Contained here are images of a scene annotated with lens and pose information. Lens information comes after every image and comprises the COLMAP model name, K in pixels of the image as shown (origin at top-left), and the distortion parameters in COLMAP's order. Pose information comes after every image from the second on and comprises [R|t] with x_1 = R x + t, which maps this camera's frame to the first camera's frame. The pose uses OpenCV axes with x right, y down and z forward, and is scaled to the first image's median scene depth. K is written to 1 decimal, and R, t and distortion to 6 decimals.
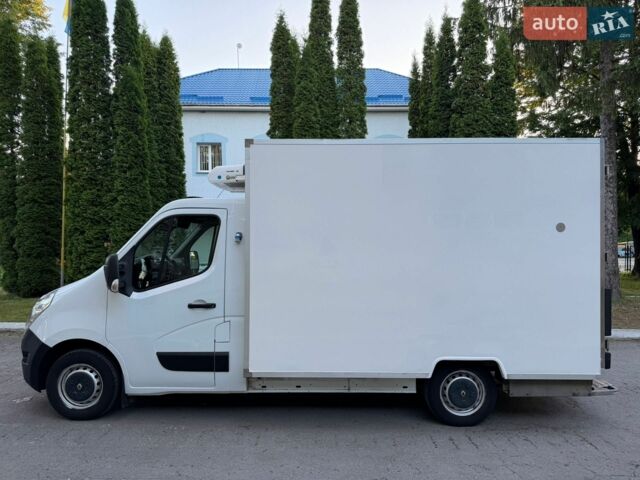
lens RADIAL K [[450.9, 0, 323.0], [0, 450.9, 244.2], [0, 0, 1]] dist [0.032309, -0.039646]
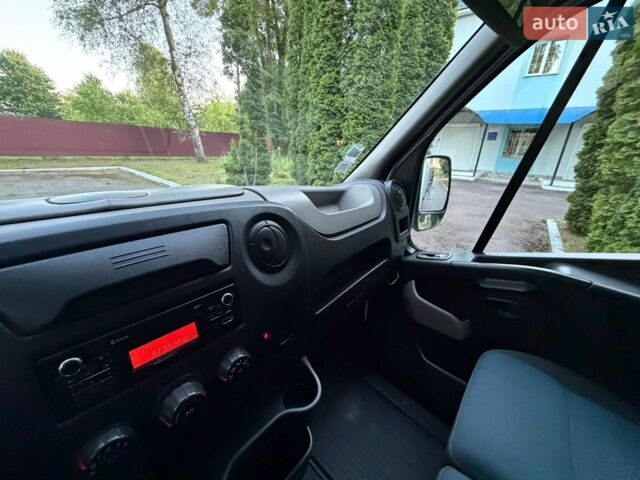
lens RADIAL K [[256.4, 0, 317.9], [0, 256.4, 240.2], [0, 0, 1]] dist [0.001081, -0.000013]
pose [[0.760699, 0.259693, -0.594892, -0.341622], [-0.051105, 0.937597, 0.343949, 0.019302], [0.647090, -0.231240, 0.726500, 1.185288]]
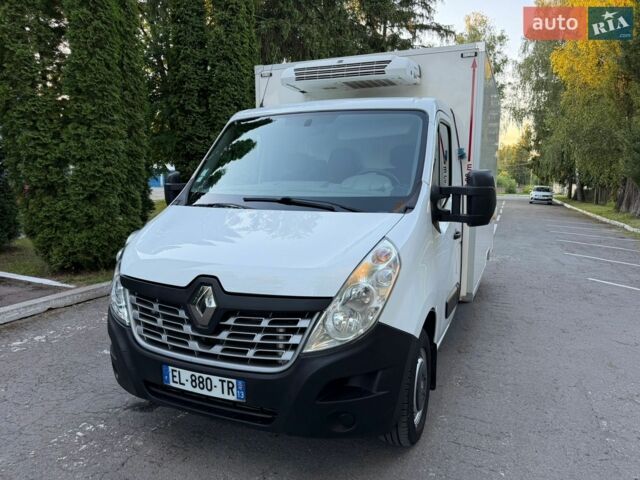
lens RADIAL K [[450.9, 0, 320.9], [0, 450.9, 246.2], [0, 0, 1]] dist [0.032309, -0.039646]
pose [[0.387553, -0.132994, 0.912204, -1.103103], [-0.006797, 0.989099, 0.147093, 0.036669], [-0.921822, -0.063206, 0.382424, 0.896035]]
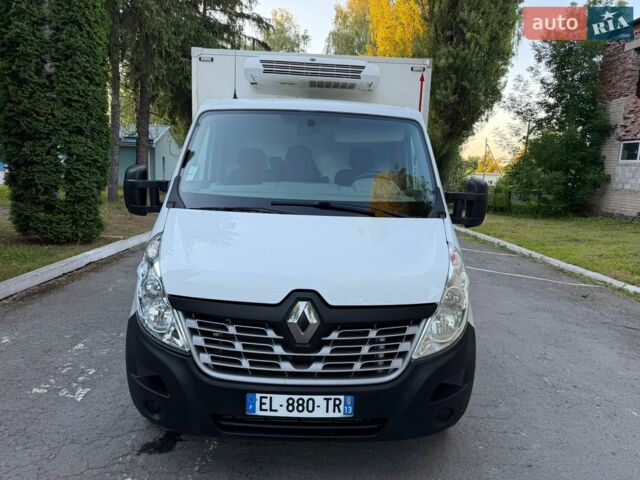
lens RADIAL K [[450.9, 0, 320.2], [0, 450.9, 243.8], [0, 0, 1]] dist [0.032309, -0.039646]
pose [[-0.029775, -0.160735, 0.986548, -1.153090], [-0.040759, 0.986360, 0.159474, 0.020747], [-0.998725, -0.035463, -0.035920, 1.214088]]
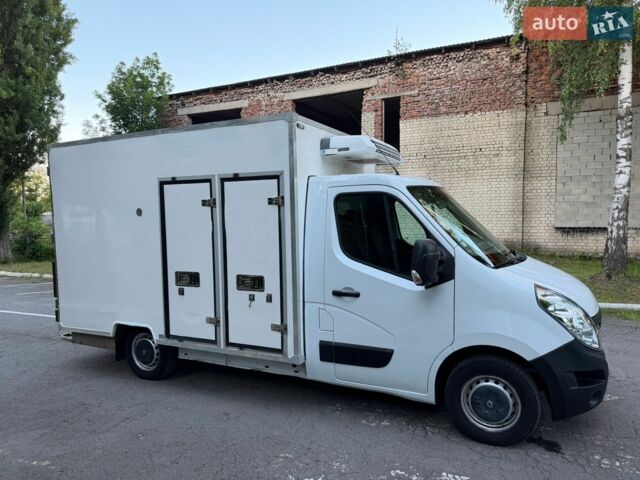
lens RADIAL K [[450.9, 0, 320.2], [0, 450.9, 243.3], [0, 0, 1]] dist [0.032309, -0.039646]
pose [[-0.897640, -0.013439, 0.440525, -0.594144], [0.015721, 0.997923, 0.062477, -0.019347], [-0.440449, 0.063007, -0.895564, 2.238636]]
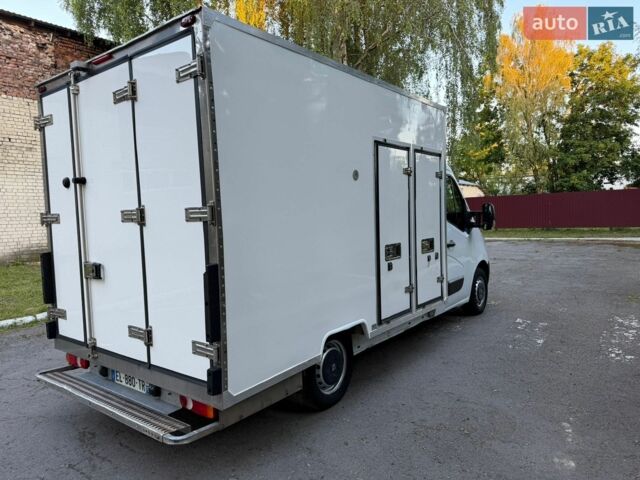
lens RADIAL K [[450.9, 0, 318.1], [0, 450.9, 239.2], [0, 0, 1]] dist [0.032309, -0.039646]
pose [[-0.606805, 0.064880, -0.792198, 0.971661], [0.031778, 0.997846, 0.057381, 0.036219], [0.794215, 0.009645, -0.607560, 1.904341]]
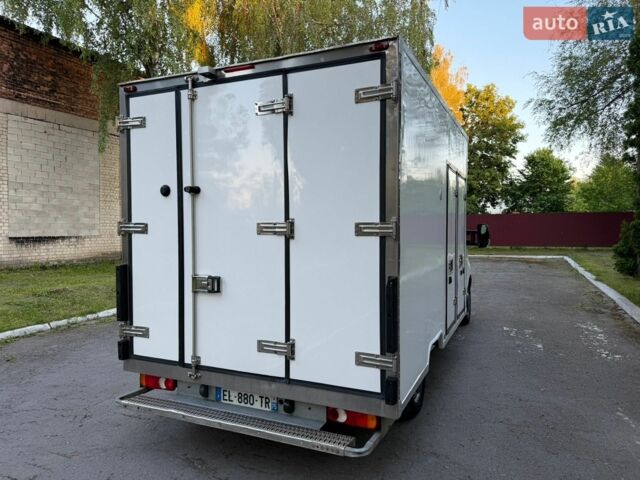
lens RADIAL K [[450.9, 0, 323.2], [0, 450.9, 236.7], [0, 0, 1]] dist [0.032309, -0.039646]
pose [[-0.404158, 0.024015, -0.914374, 1.185345], [0.003777, 0.999691, 0.024586, 0.027318], [0.914681, 0.006483, -0.404124, 1.605591]]
